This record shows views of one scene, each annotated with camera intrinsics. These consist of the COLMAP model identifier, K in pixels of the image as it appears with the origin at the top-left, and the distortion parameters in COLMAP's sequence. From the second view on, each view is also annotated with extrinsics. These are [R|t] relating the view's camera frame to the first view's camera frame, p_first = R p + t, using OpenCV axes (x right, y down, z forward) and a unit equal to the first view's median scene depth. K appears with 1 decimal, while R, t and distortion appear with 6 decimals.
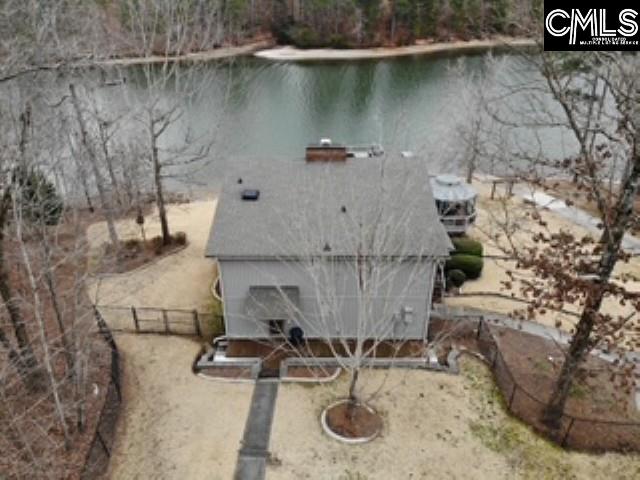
lens RADIAL K [[475.3, 0, 333.6], [0, 475.3, 242.3], [0, 0, 1]] dist [0.007370, -0.097834]
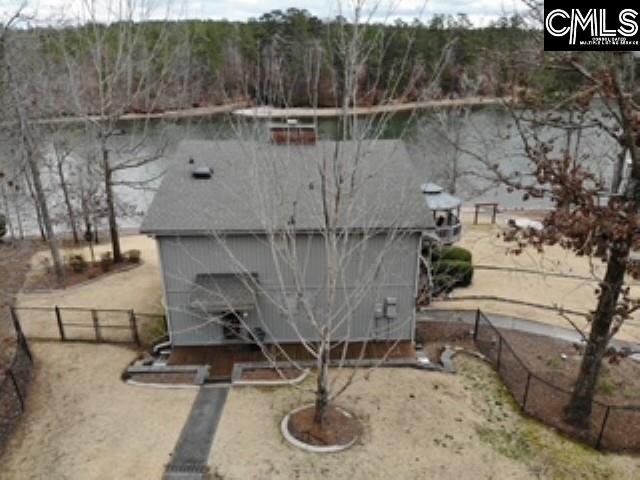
lens RADIAL K [[475.3, 0, 333.6], [0, 475.3, 242.3], [0, 0, 1]] dist [0.007370, -0.097834]
pose [[0.999047, -0.021123, 0.038201, 0.031848], [0.026167, 0.990257, -0.136772, 0.176909], [-0.034939, 0.137641, 0.989866, 0.194360]]
